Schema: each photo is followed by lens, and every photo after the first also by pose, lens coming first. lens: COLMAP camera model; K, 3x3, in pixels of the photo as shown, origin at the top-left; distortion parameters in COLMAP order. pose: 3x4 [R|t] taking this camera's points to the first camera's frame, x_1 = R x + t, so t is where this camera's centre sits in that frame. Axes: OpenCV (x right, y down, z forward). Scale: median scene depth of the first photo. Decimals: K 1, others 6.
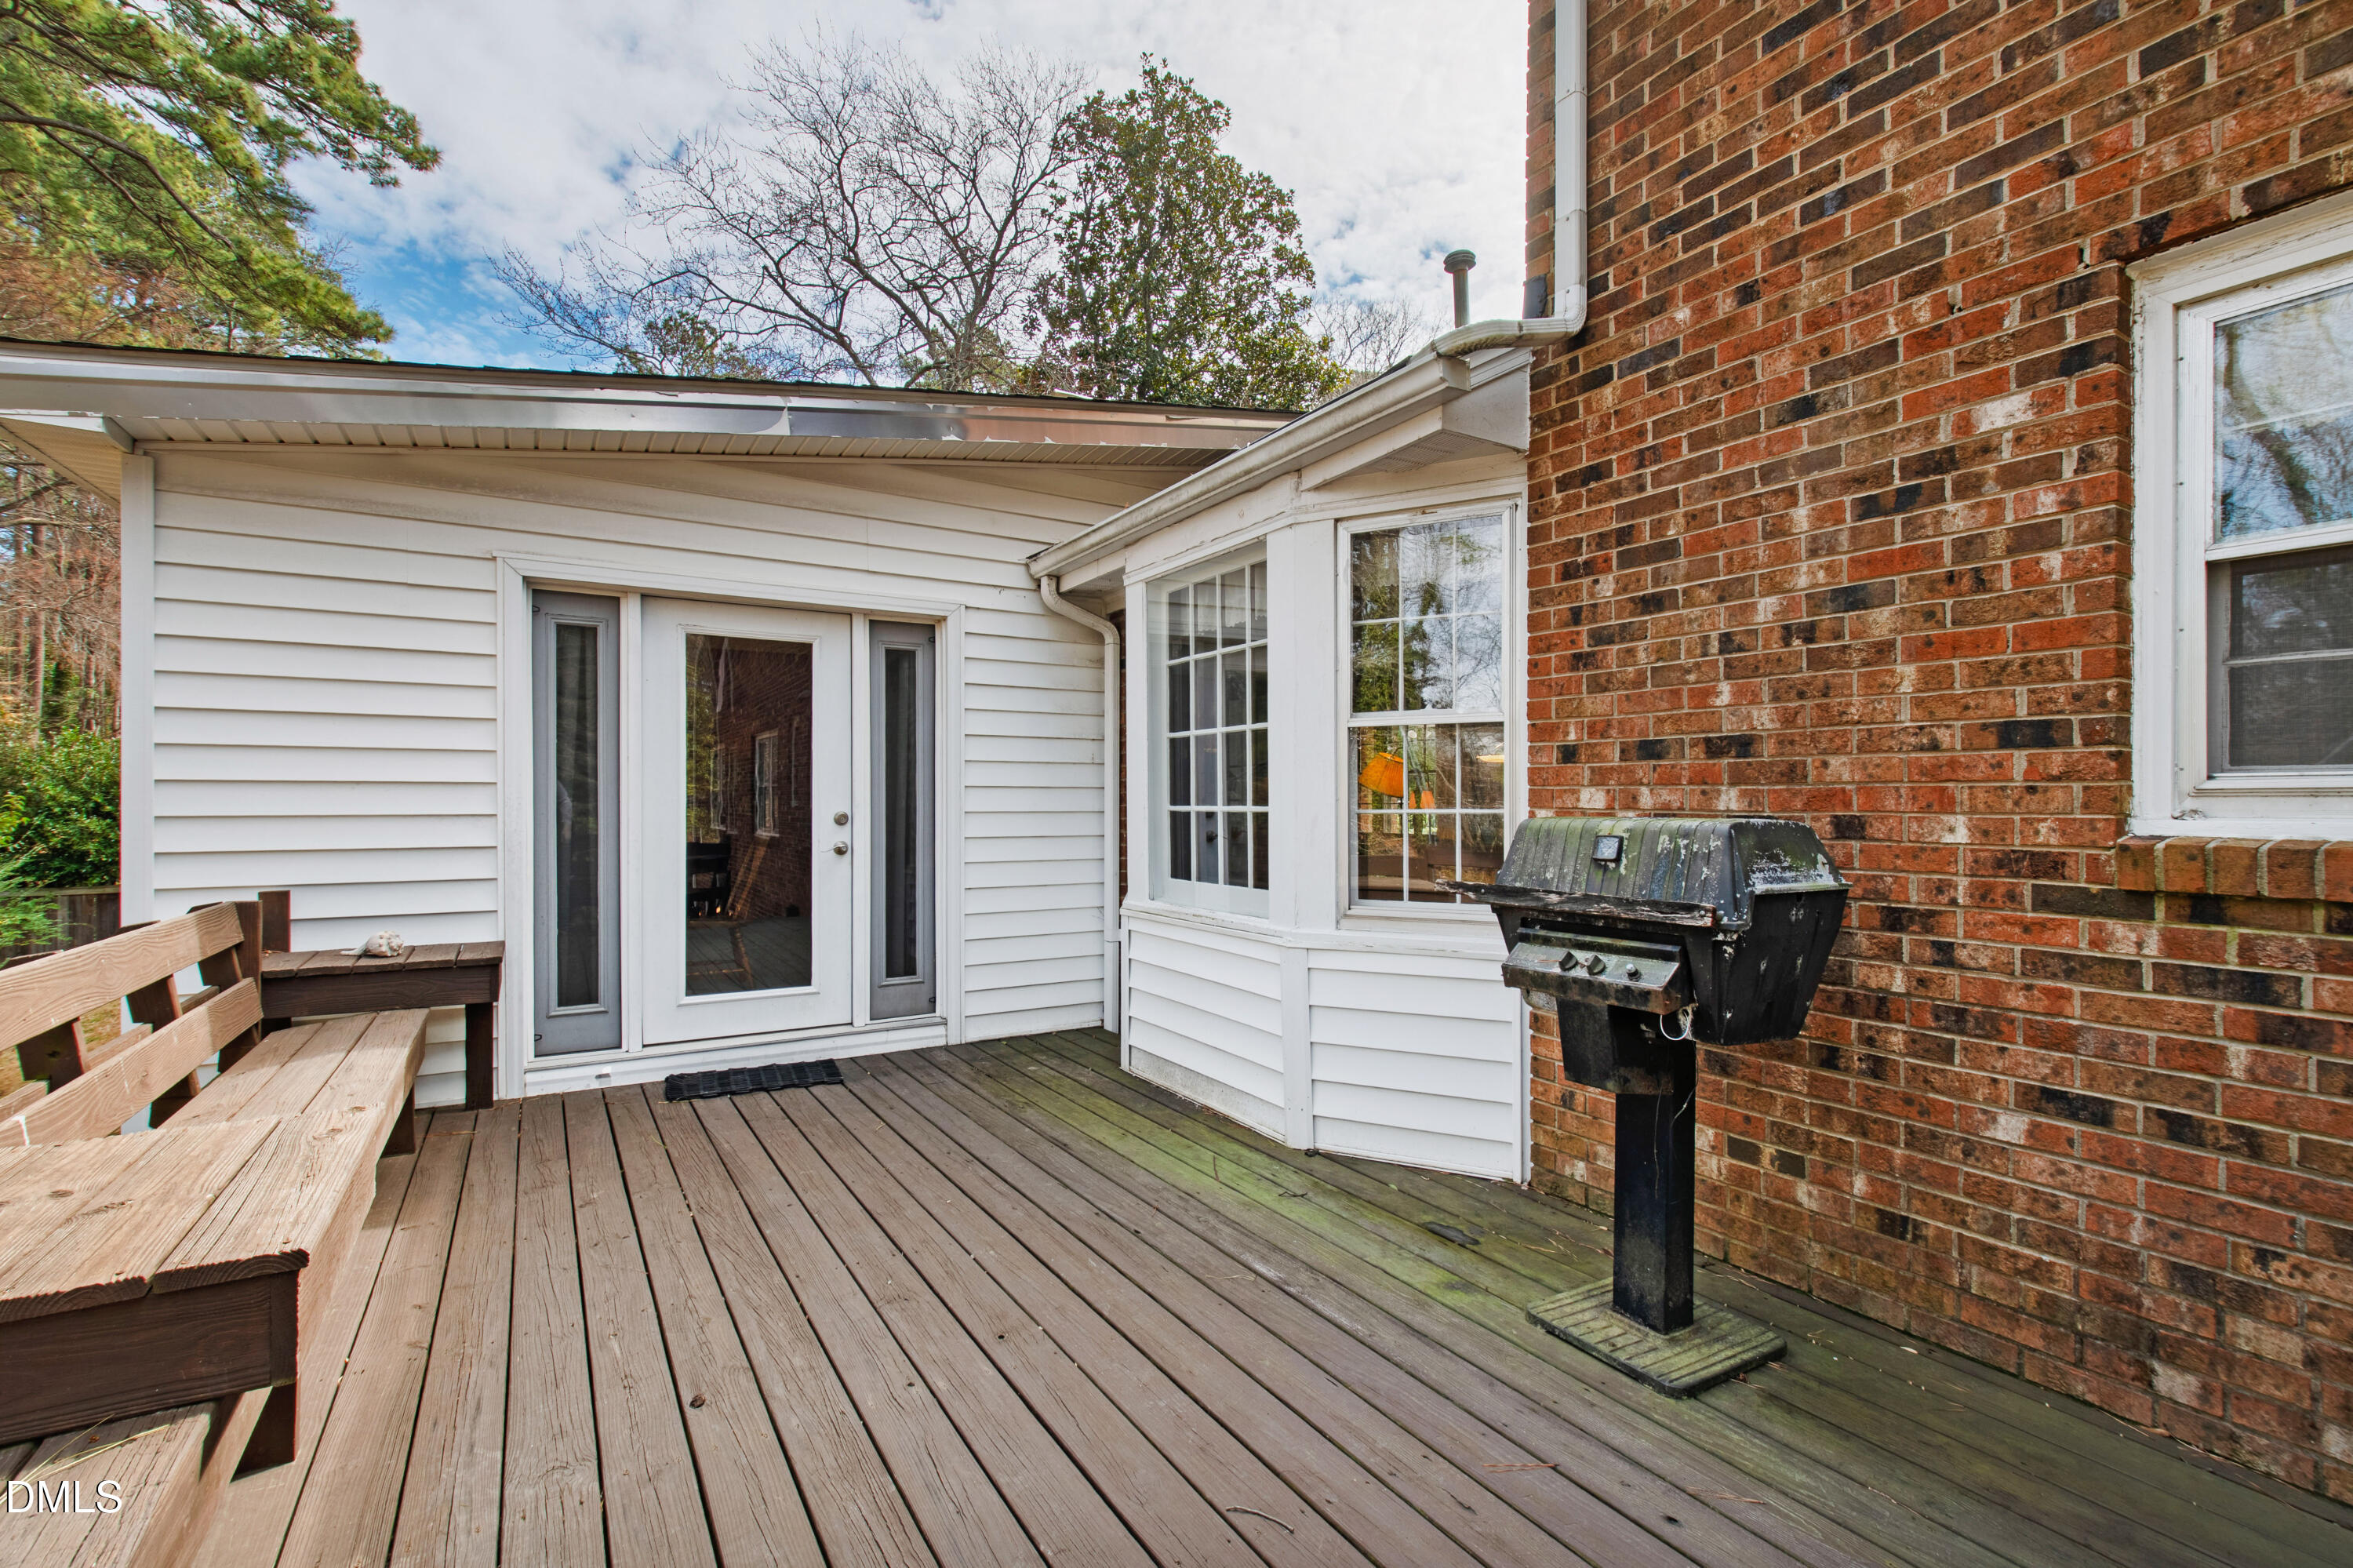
lens RADIAL K [[1068.4, 0, 1176.8], [0, 1068.4, 797.2], [0, 0, 1]] dist [-0.004497, -0.001522]
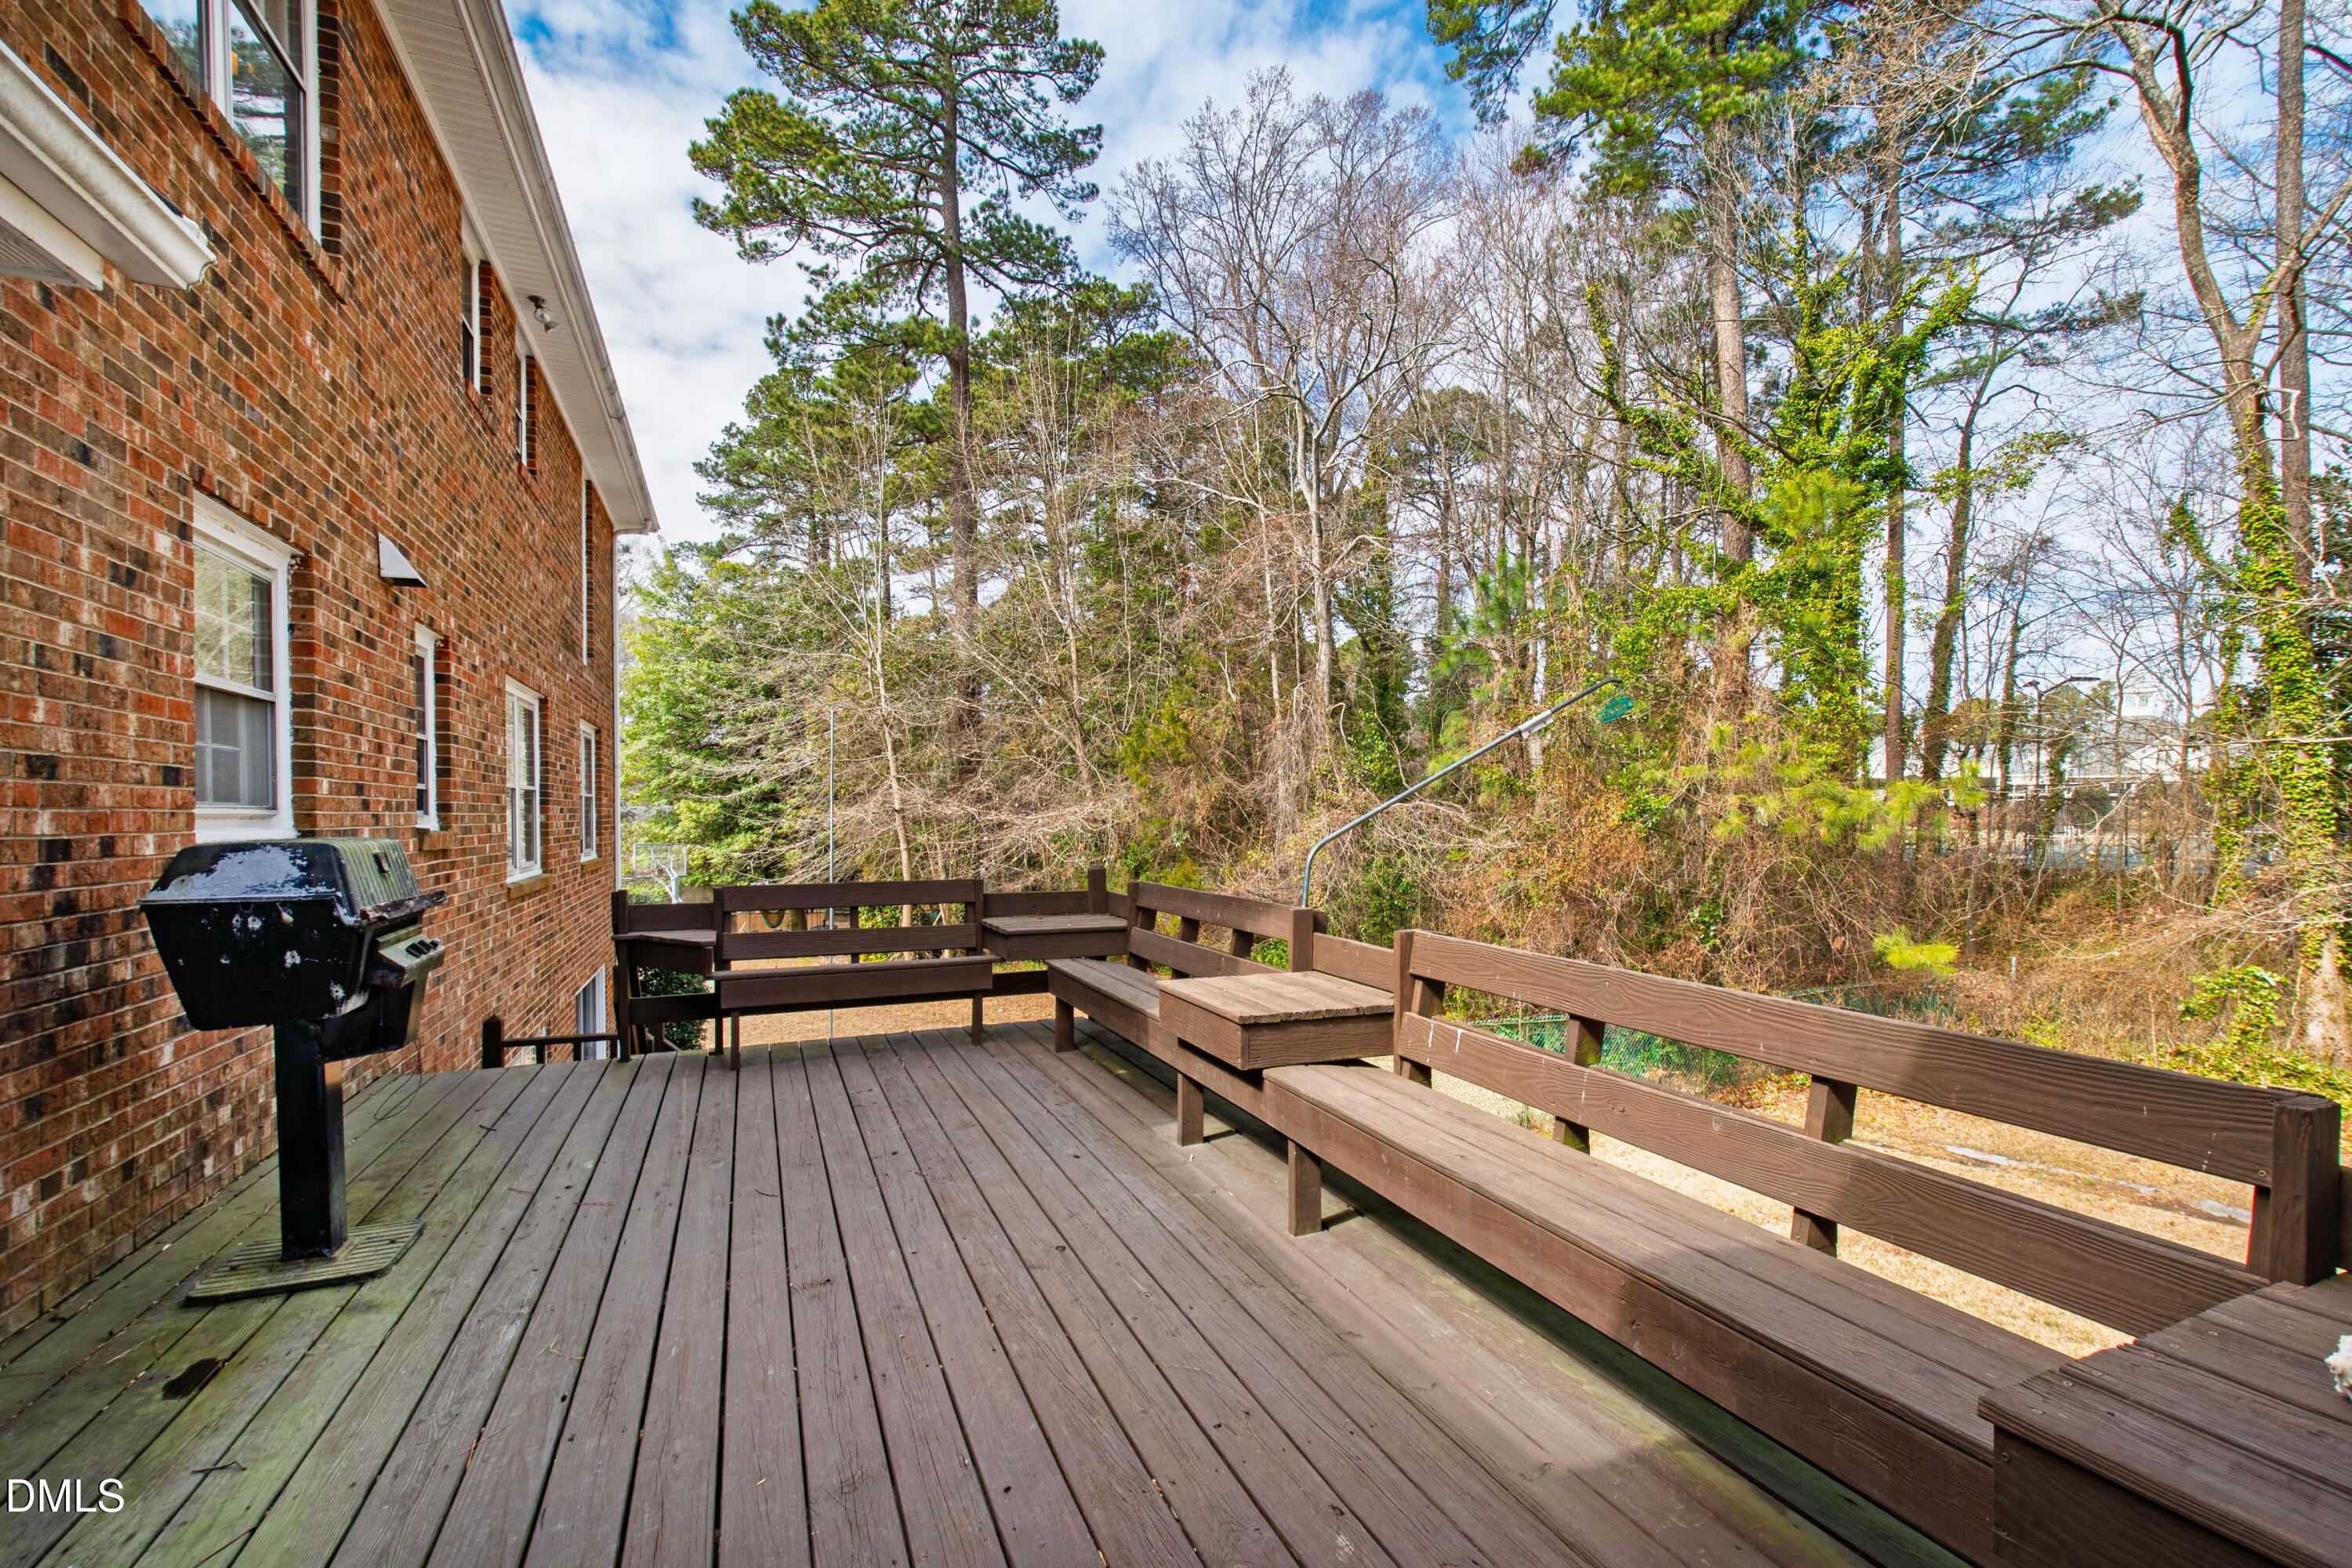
lens RADIAL K [[1067.9, 0, 1231.7], [0, 1067.9, 845.5], [0, 0, 1]] dist [-0.004497, -0.001522]
pose [[-0.992619, -0.011247, 0.120749, -0.659436], [-0.008453, 0.999685, 0.023626, -0.009372], [-0.120977, 0.022431, -0.992402, 1.860786]]
